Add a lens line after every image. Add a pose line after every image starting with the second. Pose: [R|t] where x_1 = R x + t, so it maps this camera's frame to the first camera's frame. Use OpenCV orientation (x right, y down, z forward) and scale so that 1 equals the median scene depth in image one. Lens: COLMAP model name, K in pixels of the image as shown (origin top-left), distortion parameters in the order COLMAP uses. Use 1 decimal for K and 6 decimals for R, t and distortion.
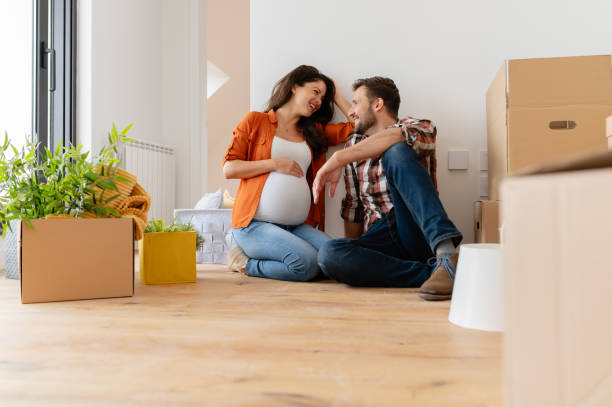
lens RADIAL K [[583.1, 0, 306.0], [0, 583.1, 203.5], [0, 0, 1]] dist [-0.006879, -0.001497]
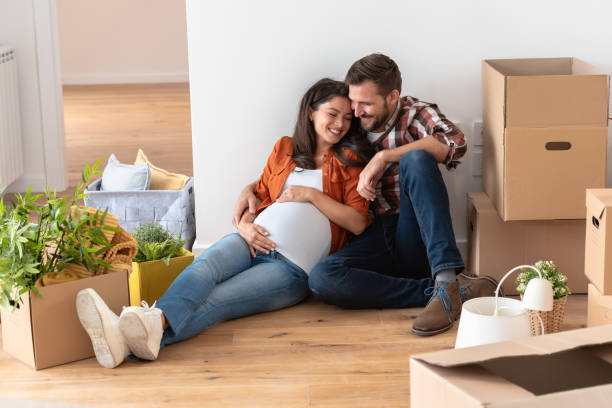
lens RADIAL K [[1244.7, 0, 306.0], [0, 1244.7, 204.0], [0, 0, 1]] dist [0.007183, 0.087361]
pose [[0.985130, -0.054612, 0.162901, -0.321950], [0.018127, 0.975883, 0.217539, -0.499184], [-0.170852, -0.211352, 0.962362, -0.955097]]
